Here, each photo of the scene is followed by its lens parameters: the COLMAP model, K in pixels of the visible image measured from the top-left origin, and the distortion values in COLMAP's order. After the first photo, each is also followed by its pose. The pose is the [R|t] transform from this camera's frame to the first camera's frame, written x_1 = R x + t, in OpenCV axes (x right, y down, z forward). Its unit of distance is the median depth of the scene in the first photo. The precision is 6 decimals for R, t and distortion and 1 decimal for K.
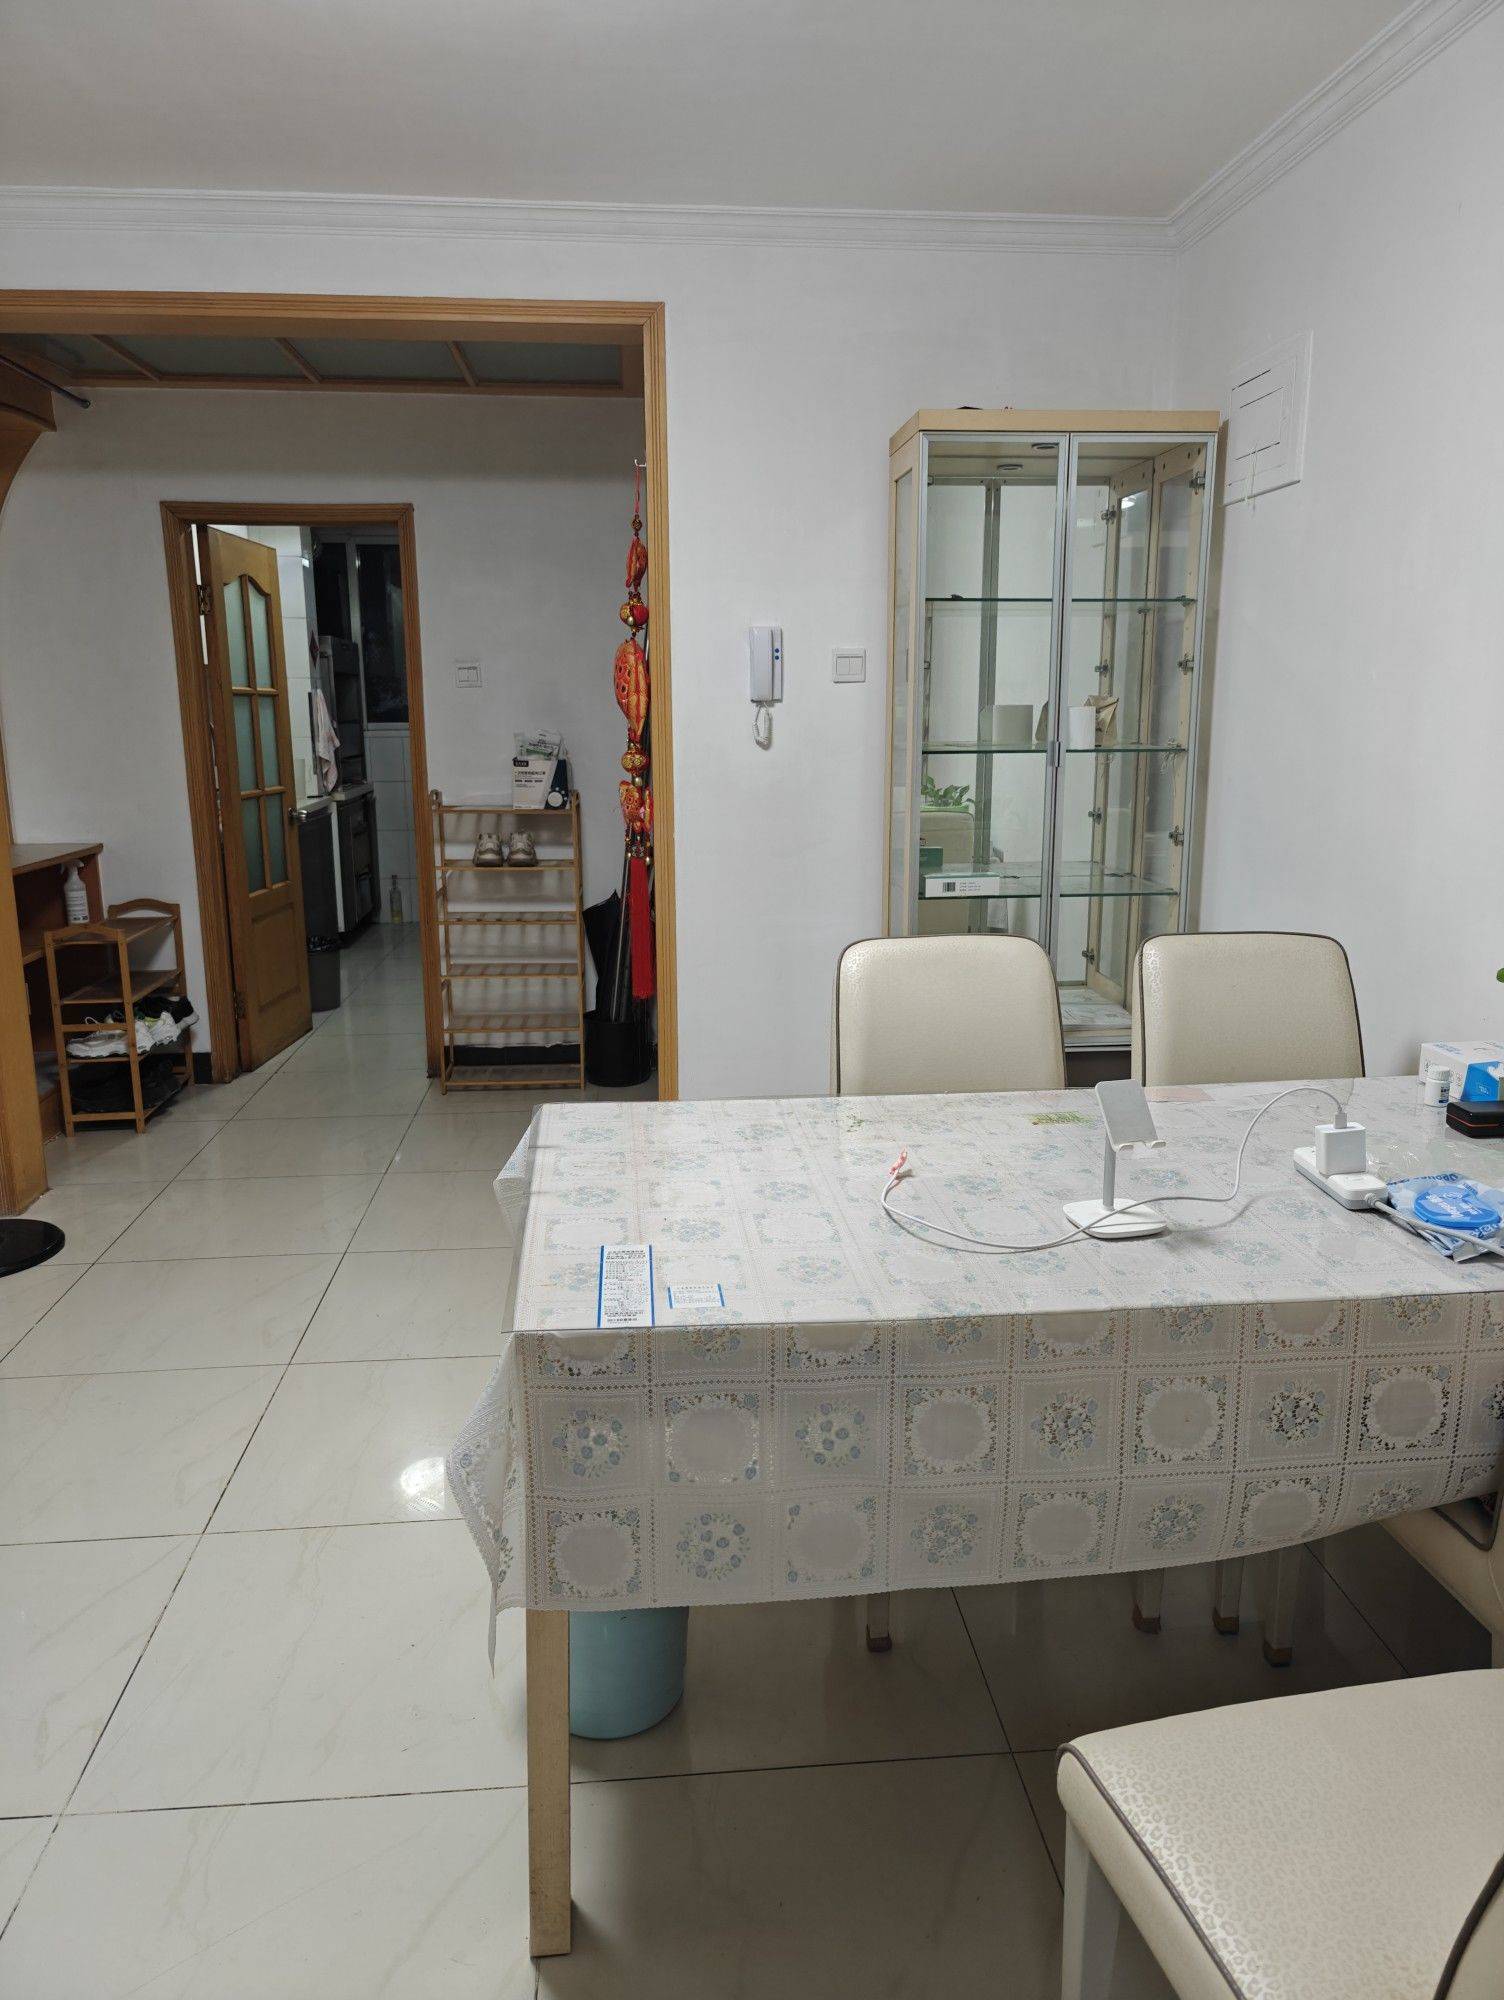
lens RADIAL K [[1393.4, 0, 767.8], [0, 1393.4, 967.7], [0, 0, 1]] dist [0.045575, -0.041541]
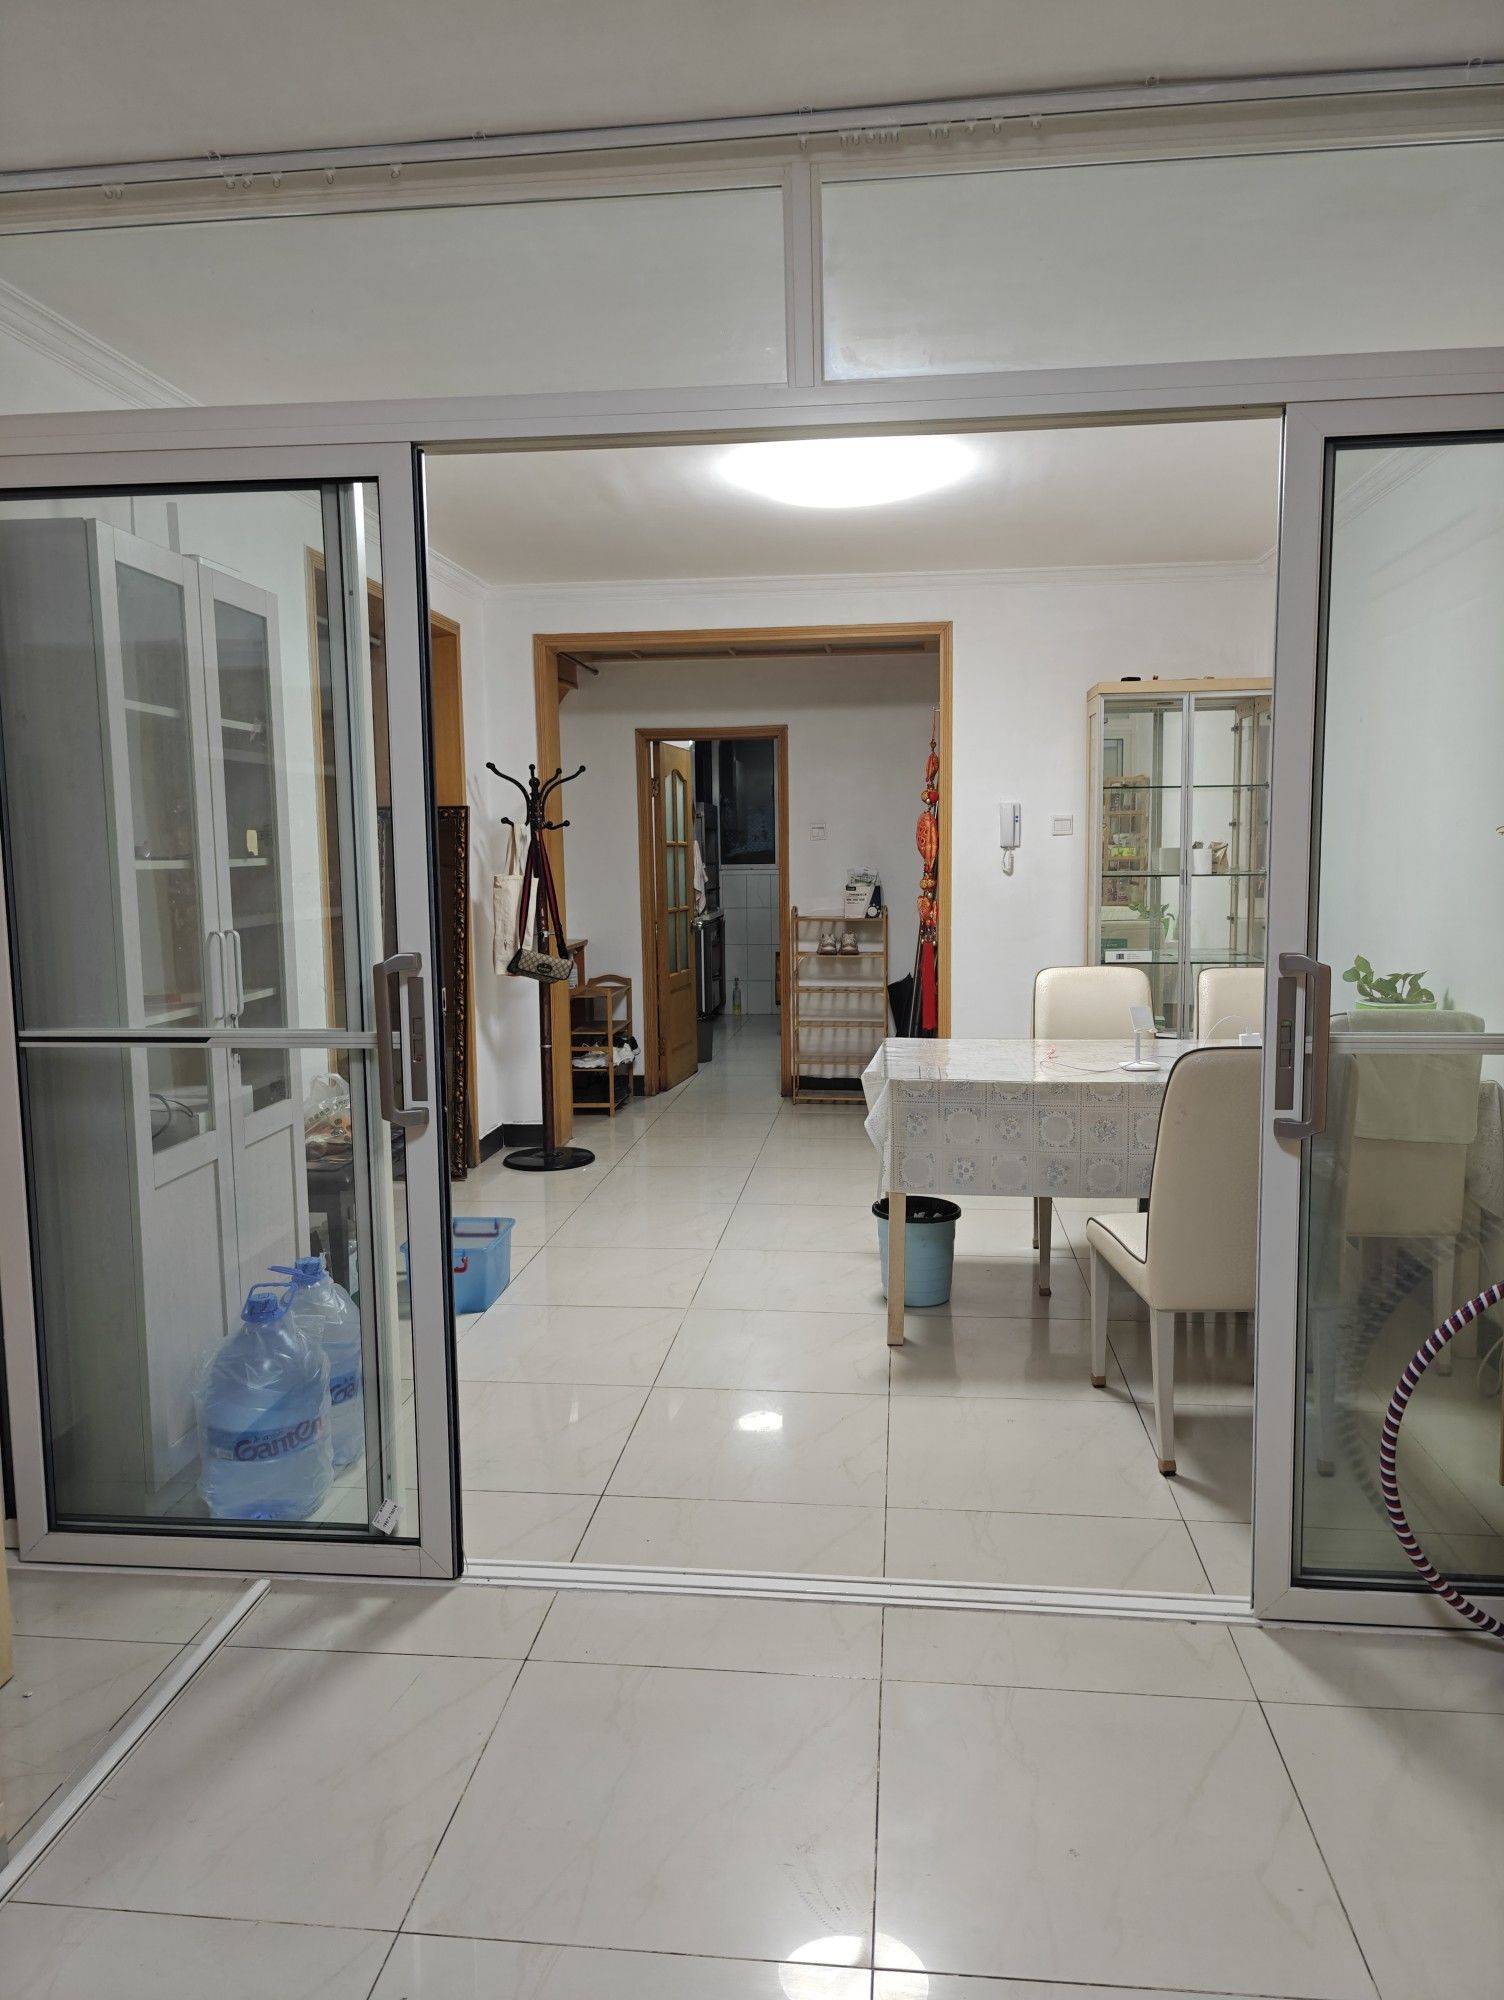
lens RADIAL K [[1393.4, 0, 741.4], [0, 1393.4, 998.8], [0, 0, 1]] dist [0.045575, -0.041541]
pose [[0.977112, 0.015312, -0.212173, 0.032311], [-0.031996, 0.996638, -0.075427, 0.093592], [0.210304, 0.080489, 0.974317, -0.503859]]
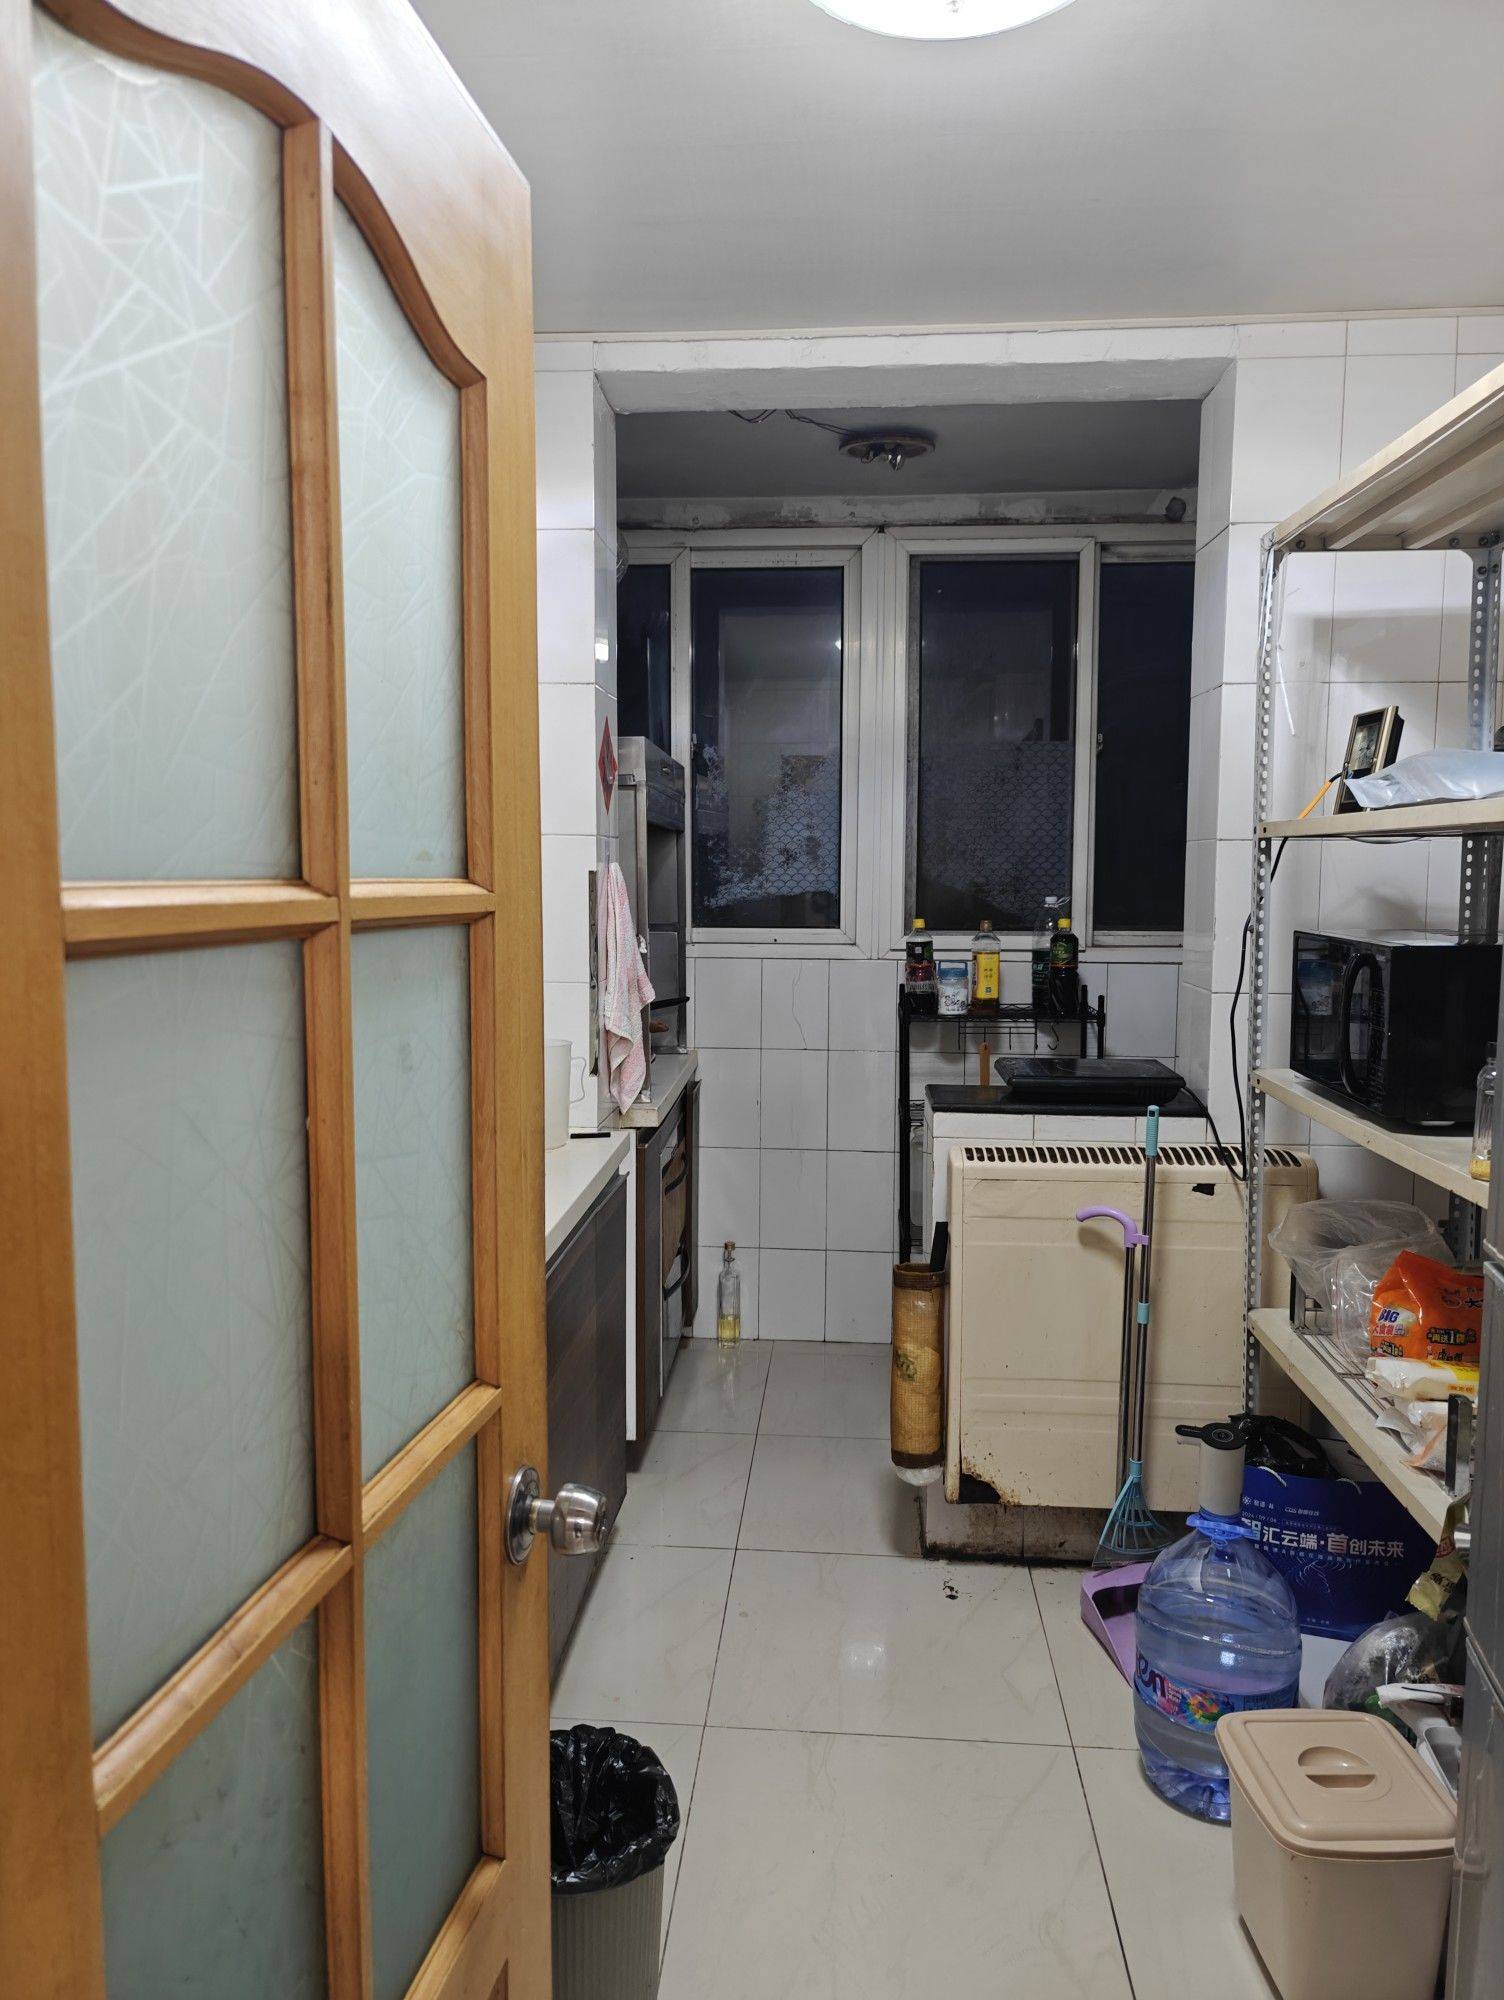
lens RADIAL K [[1393.4, 0, 754.0], [0, 1393.4, 1011.9], [0, 0, 1]] dist [0.045575, -0.041541]
pose [[0.985023, 0.030397, -0.169723, -0.316327], [-0.044382, 0.995868, -0.079223, -0.188766], [0.166613, 0.085569, 0.982302, 0.922344]]
